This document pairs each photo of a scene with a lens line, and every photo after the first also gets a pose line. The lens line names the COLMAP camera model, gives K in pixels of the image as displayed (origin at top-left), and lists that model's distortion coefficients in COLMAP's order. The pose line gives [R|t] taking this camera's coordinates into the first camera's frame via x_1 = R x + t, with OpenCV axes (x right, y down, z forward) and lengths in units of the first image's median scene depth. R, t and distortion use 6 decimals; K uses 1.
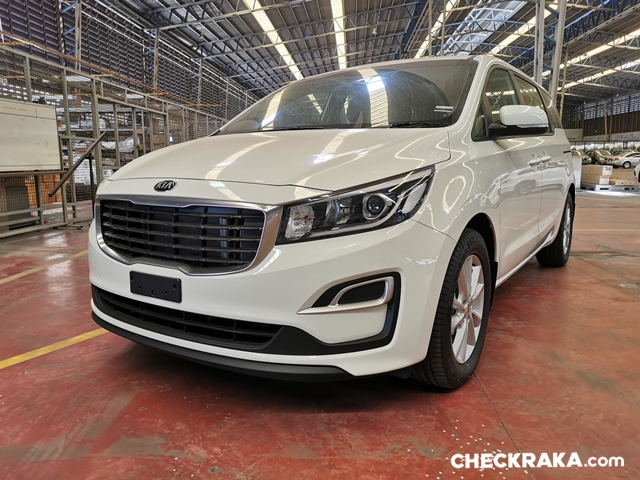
lens RADIAL K [[508.1, 0, 319.8], [0, 508.1, 239.7], [0, 0, 1]] dist [0.035016, -0.045329]
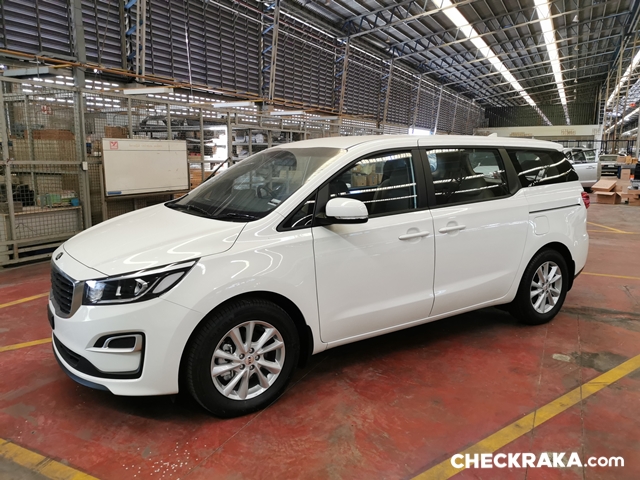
lens RADIAL K [[508.1, 0, 314.8], [0, 508.1, 234.4], [0, 0, 1]] dist [0.035016, -0.045329]
pose [[0.915350, 0.071499, -0.396260, 0.794171], [-0.067710, 0.997427, 0.023564, -0.197082], [0.396925, 0.005261, 0.917836, -0.132808]]
